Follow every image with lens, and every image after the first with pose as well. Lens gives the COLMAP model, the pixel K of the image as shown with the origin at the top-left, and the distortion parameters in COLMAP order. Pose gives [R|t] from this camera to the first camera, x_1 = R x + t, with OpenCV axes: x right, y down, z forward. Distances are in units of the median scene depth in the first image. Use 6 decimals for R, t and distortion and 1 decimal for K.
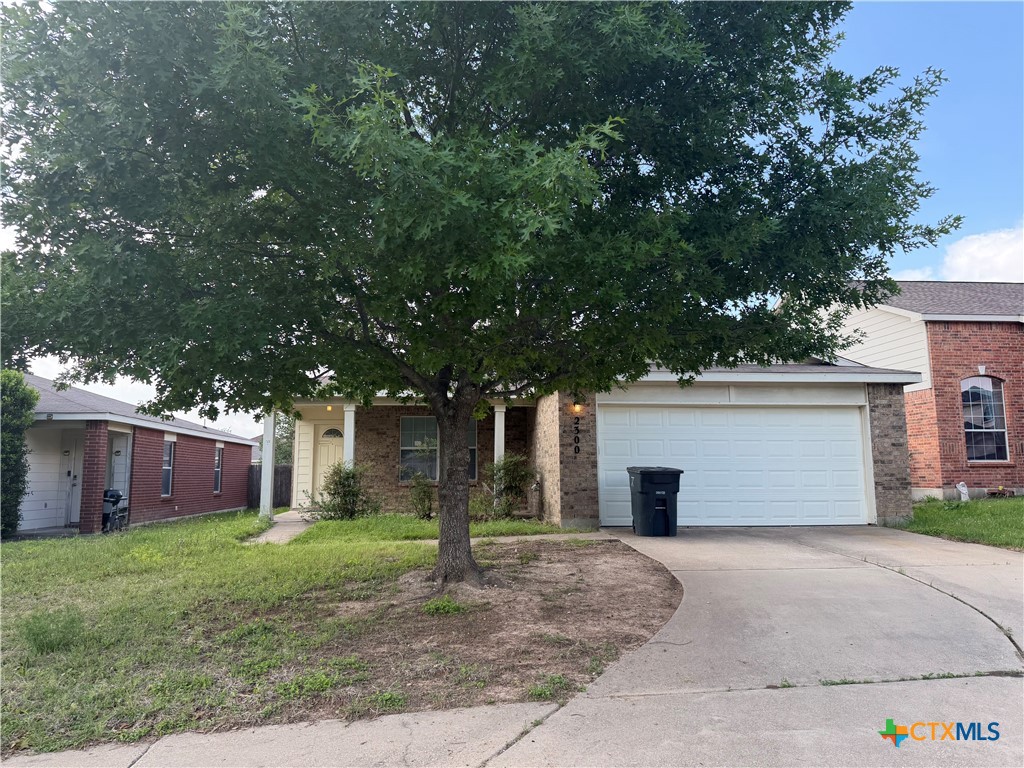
lens RADIAL K [[718.8, 0, 507.7], [0, 718.8, 384.1], [0, 0, 1]] dist [0.046930, -0.057563]
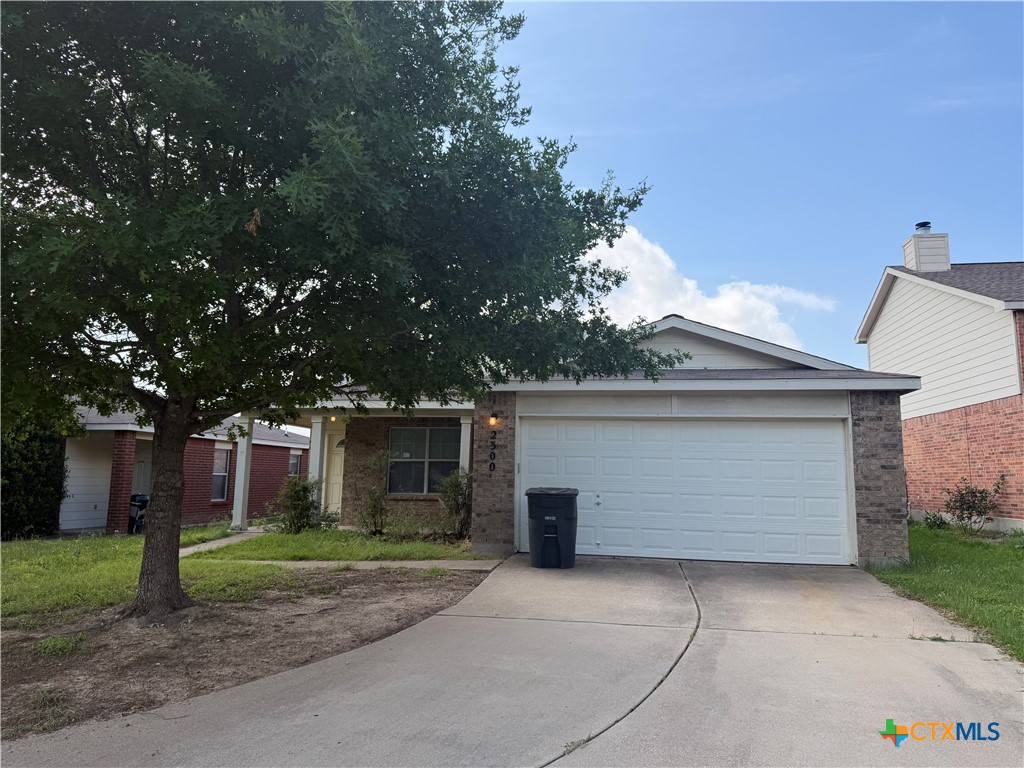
lens RADIAL K [[718.8, 0, 516.6], [0, 718.8, 381.8], [0, 0, 1]] dist [0.046930, -0.057563]
pose [[0.967970, -0.012266, -0.250765, 0.341715], [0.009755, 0.999889, -0.011253, -0.005641], [0.250875, 0.008446, 0.967983, 0.120657]]
